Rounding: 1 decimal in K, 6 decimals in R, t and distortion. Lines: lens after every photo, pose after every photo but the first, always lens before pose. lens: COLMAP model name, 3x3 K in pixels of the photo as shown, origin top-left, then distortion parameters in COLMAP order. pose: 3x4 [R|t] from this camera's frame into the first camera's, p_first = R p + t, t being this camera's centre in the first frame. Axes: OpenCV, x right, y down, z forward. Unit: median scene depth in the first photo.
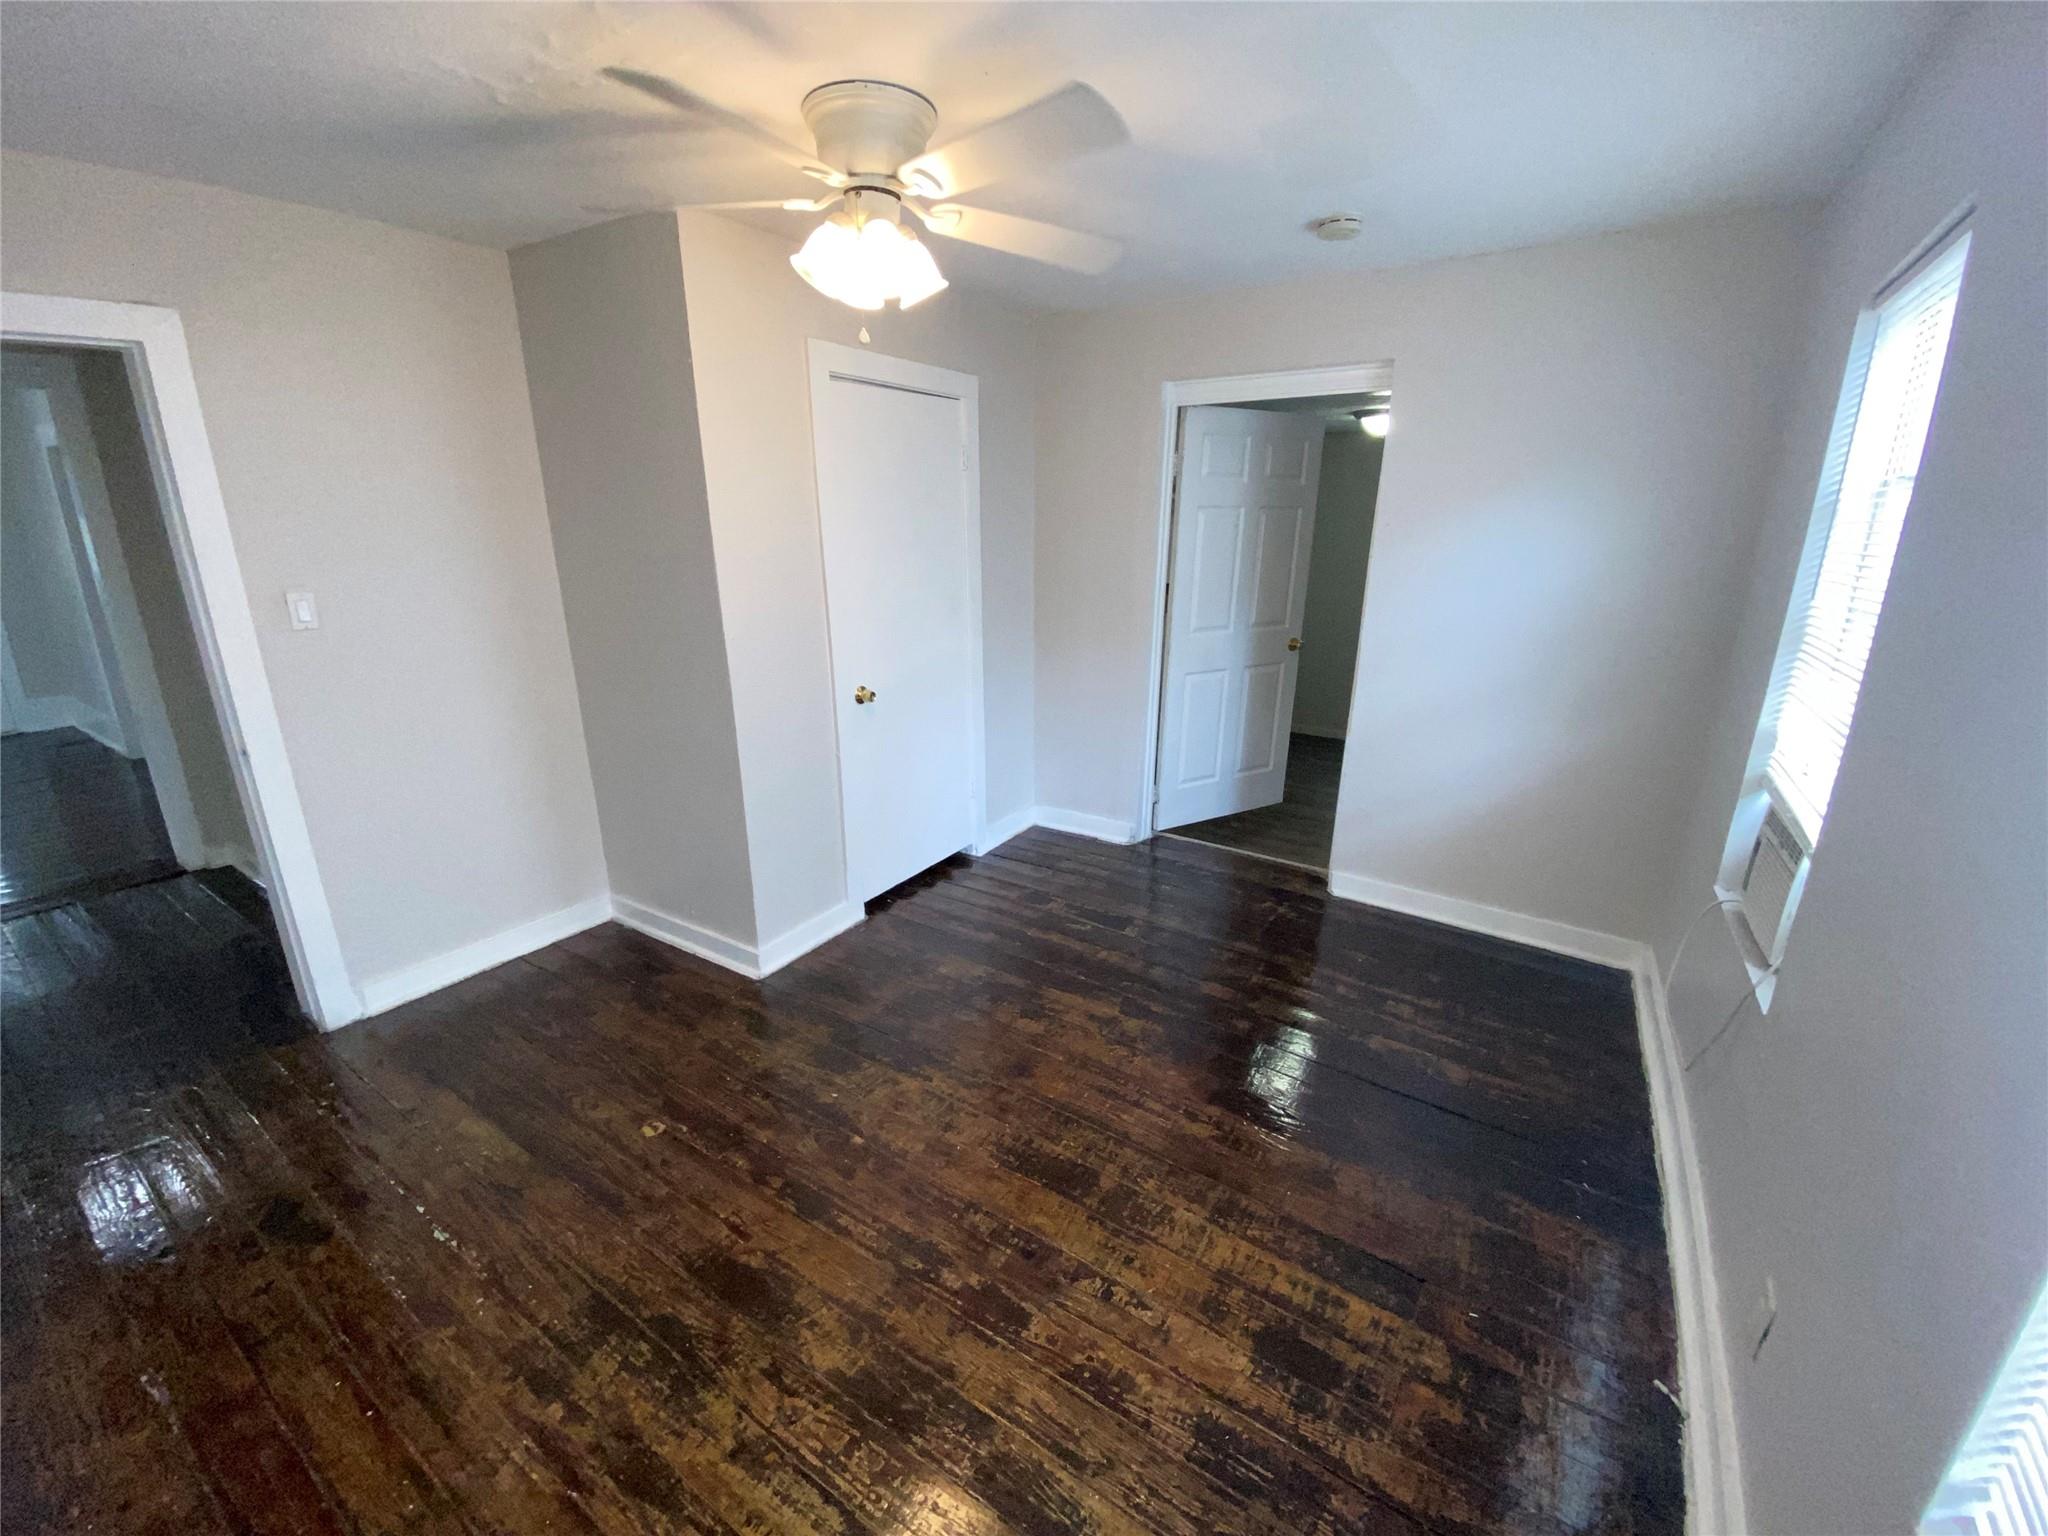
lens RADIAL K [[832.8, 0, 1024.0], [0, 832.8, 768.0], [0, 0, 1]] dist [0.028785, -0.023763]
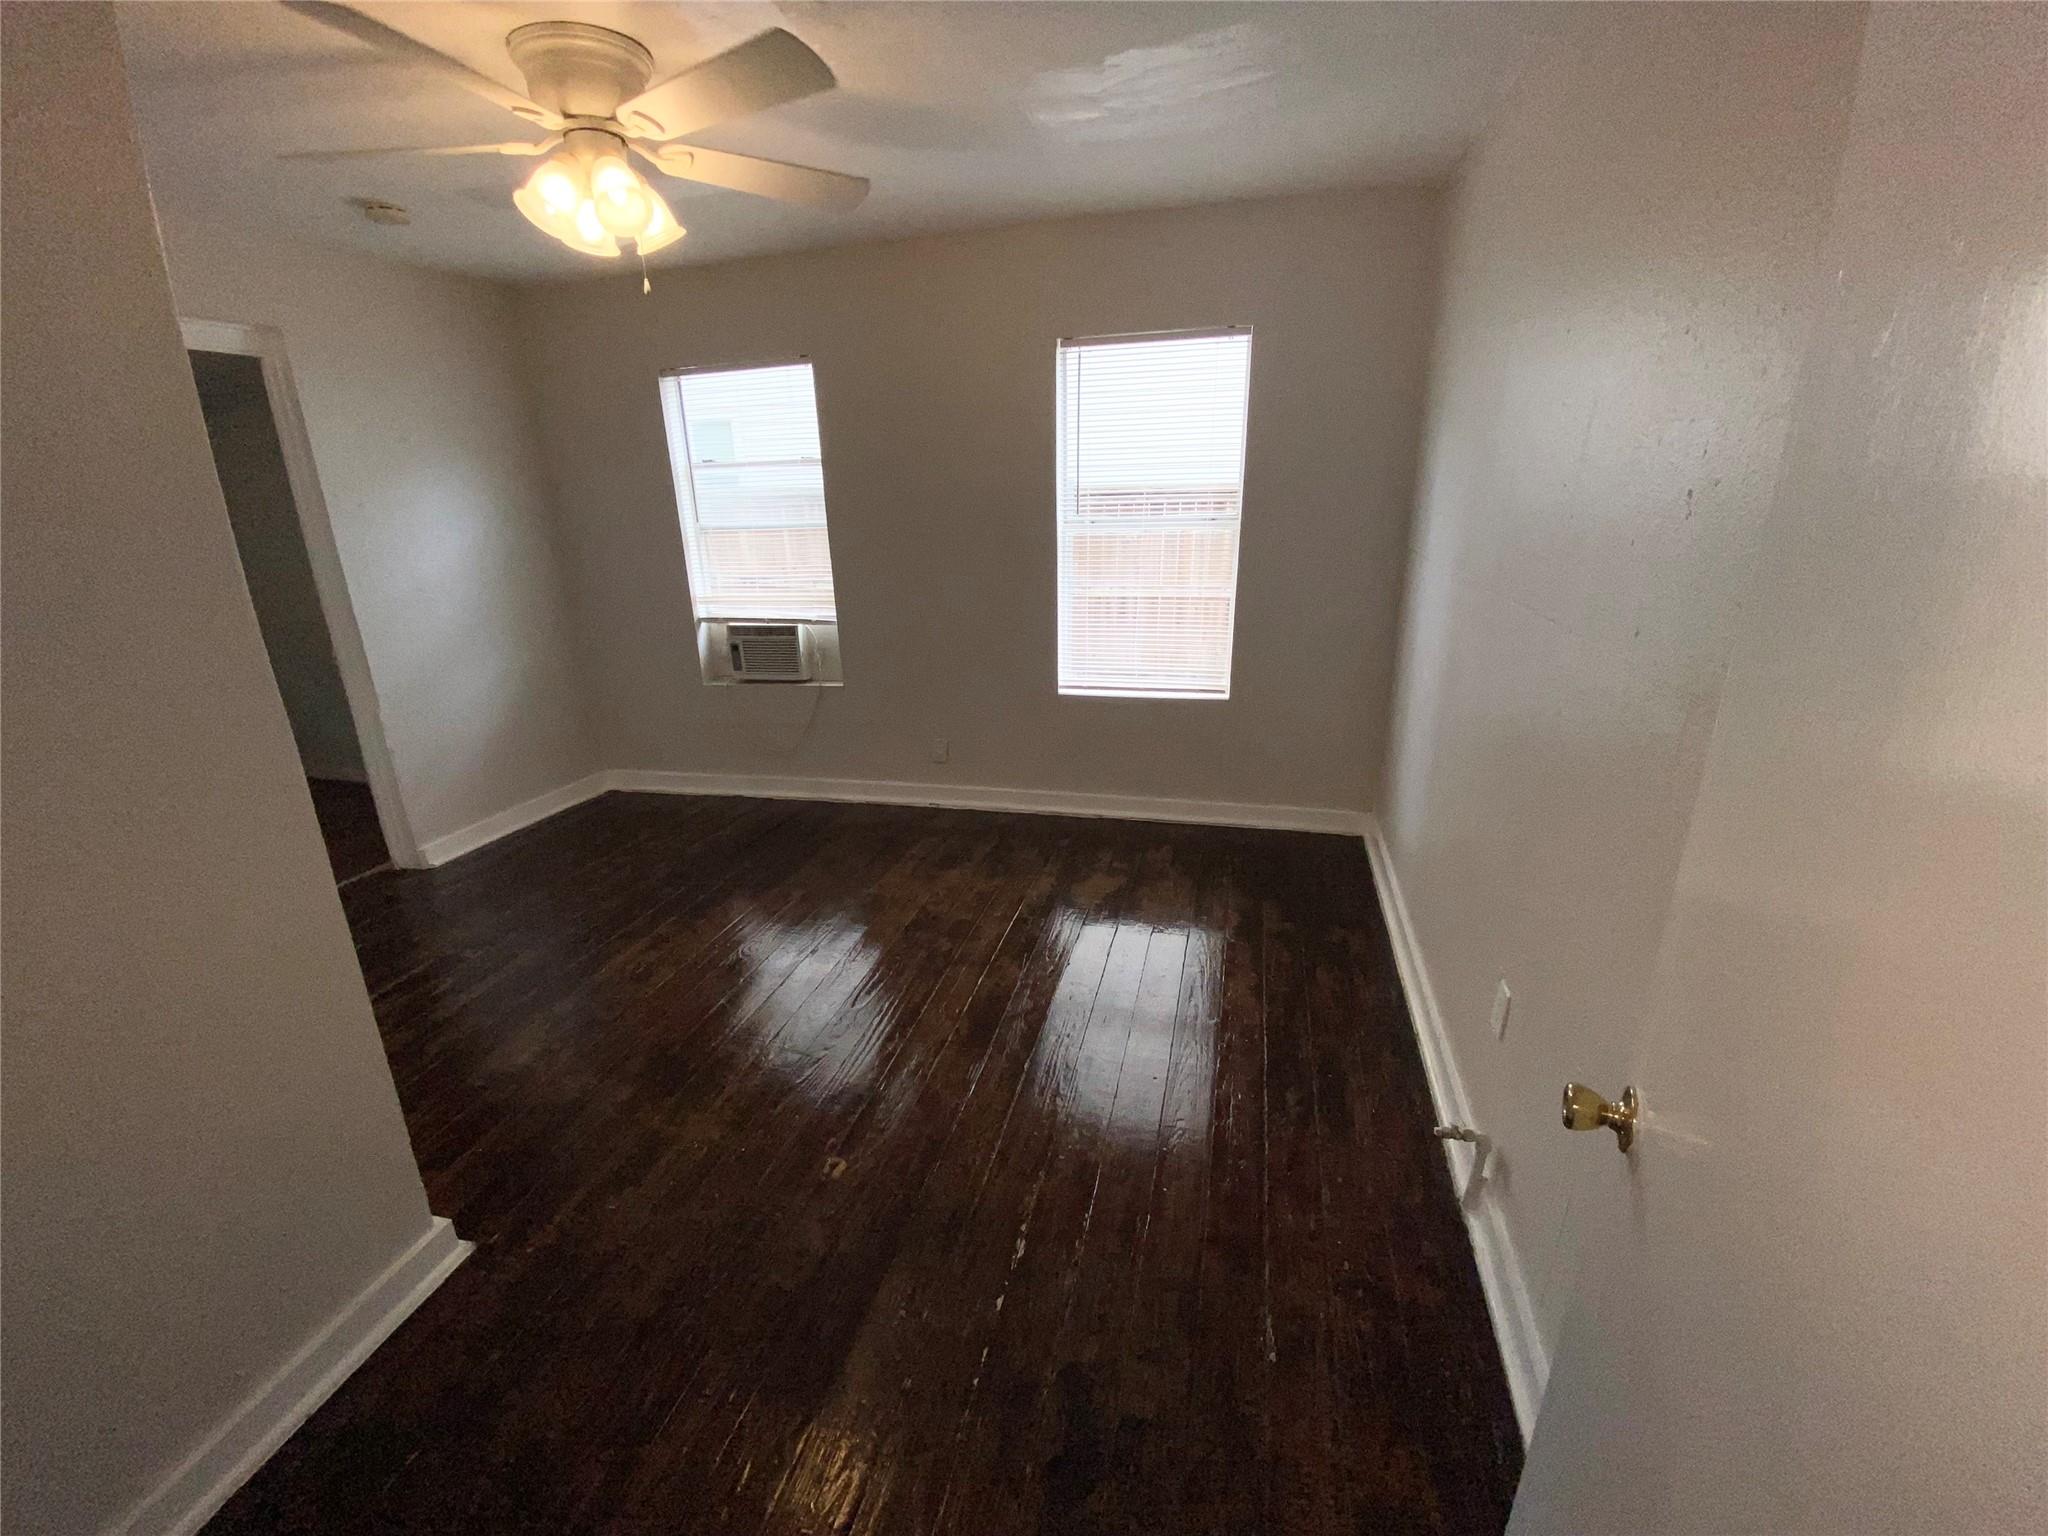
lens RADIAL K [[832.8, 0, 1024.0], [0, 832.8, 768.0], [0, 0, 1]] dist [0.028785, -0.023763]
pose [[-0.330038, -0.284509, 0.900072, -1.211914], [0.303890, 0.870715, 0.386660, -0.213709], [-0.893714, 0.401136, -0.200910, 0.863779]]
